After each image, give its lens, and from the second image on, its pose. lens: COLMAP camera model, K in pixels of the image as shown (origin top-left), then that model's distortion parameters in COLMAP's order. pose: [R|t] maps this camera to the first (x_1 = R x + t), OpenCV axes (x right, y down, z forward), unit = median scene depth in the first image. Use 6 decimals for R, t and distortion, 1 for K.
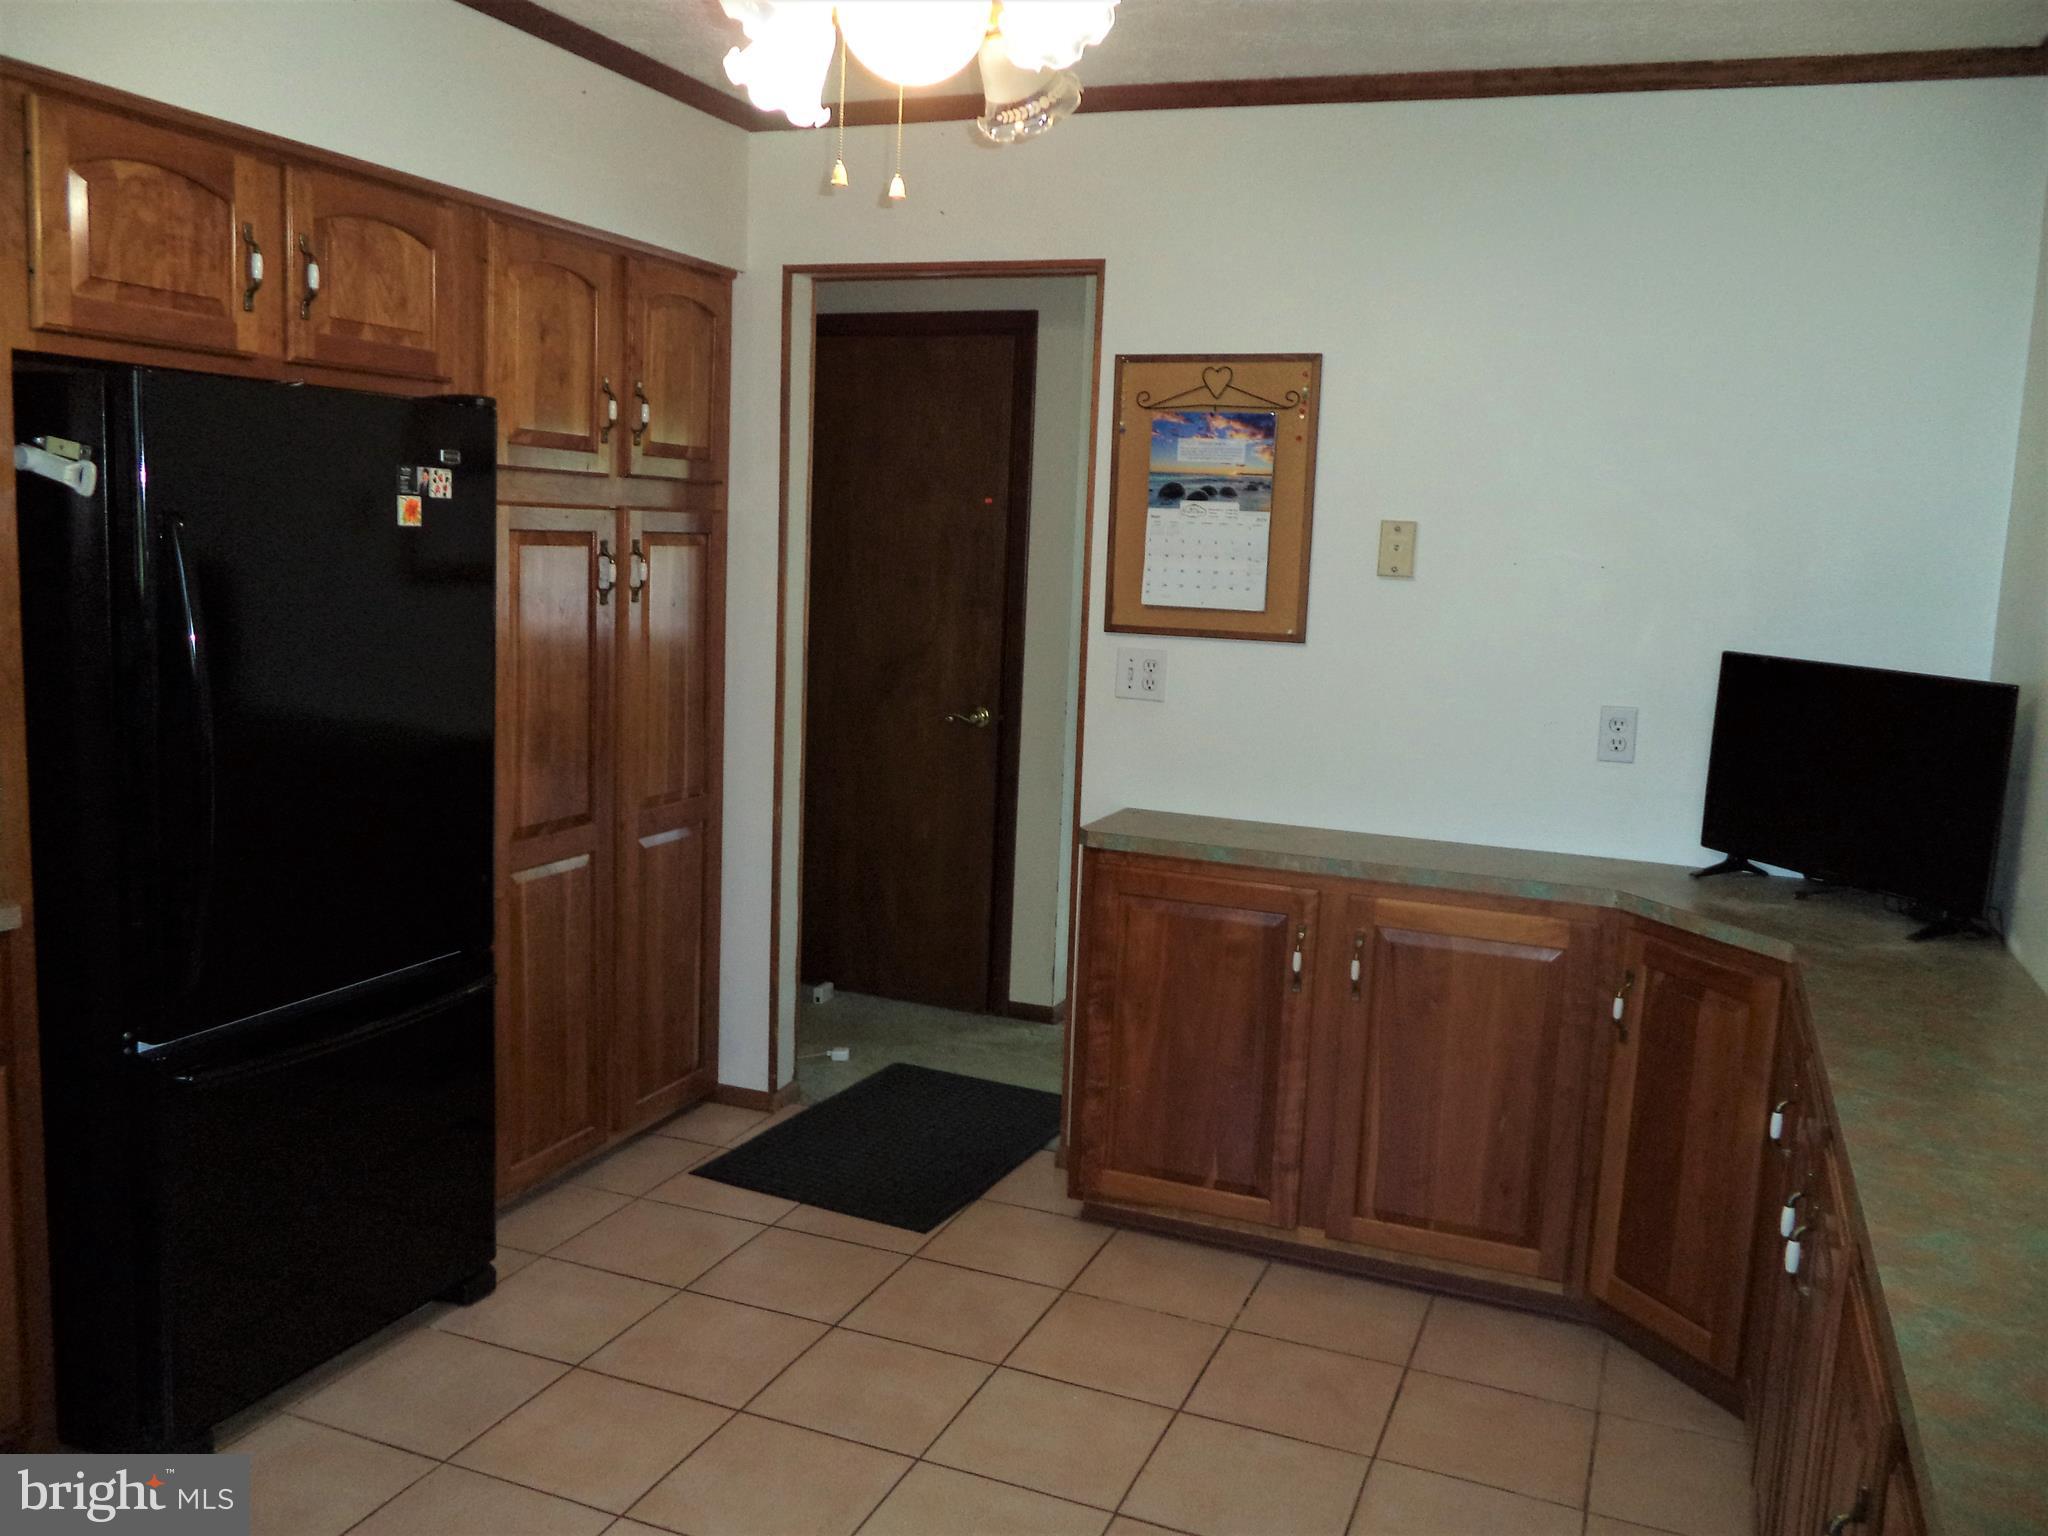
lens RADIAL K [[1651.0, 0, 1017.6], [0, 1651.0, 768.5], [0, 0, 1]] dist [-0.017276, -0.021900]
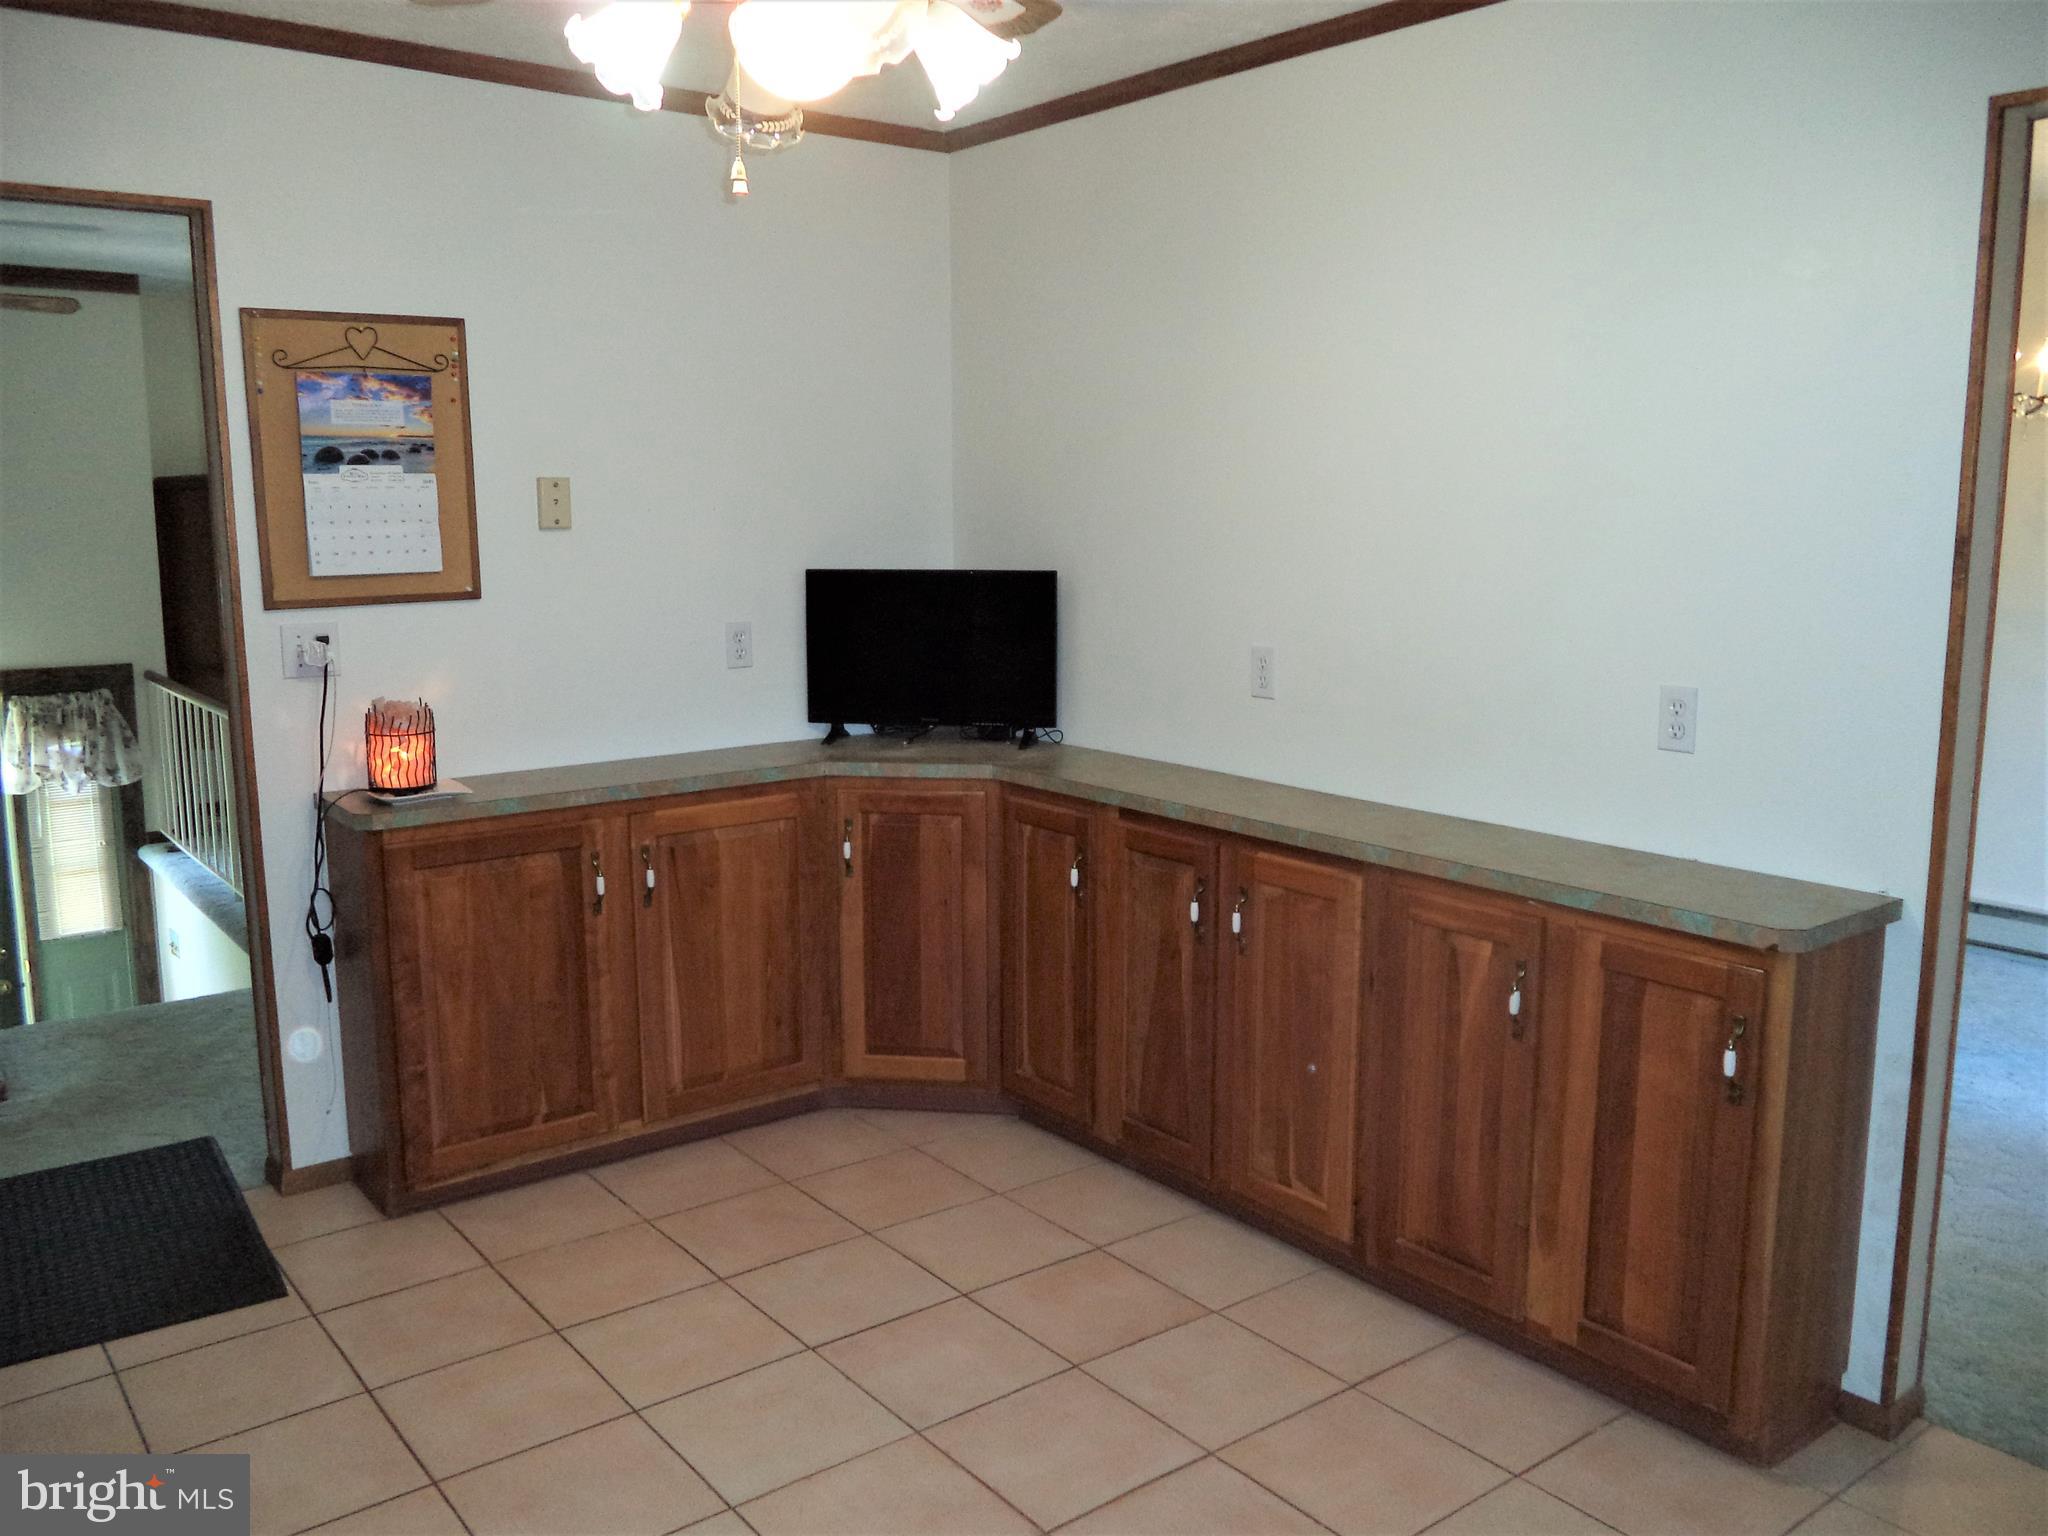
lens RADIAL K [[1651.0, 0, 1013.9], [0, 1651.0, 765.6], [0, 0, 1]] dist [-0.017276, -0.021900]
pose [[0.498149, -0.183303, 0.847495, -0.561452], [0.150990, 0.980805, 0.123386, -0.050270], [-0.853844, 0.066499, 0.516264, 0.184661]]
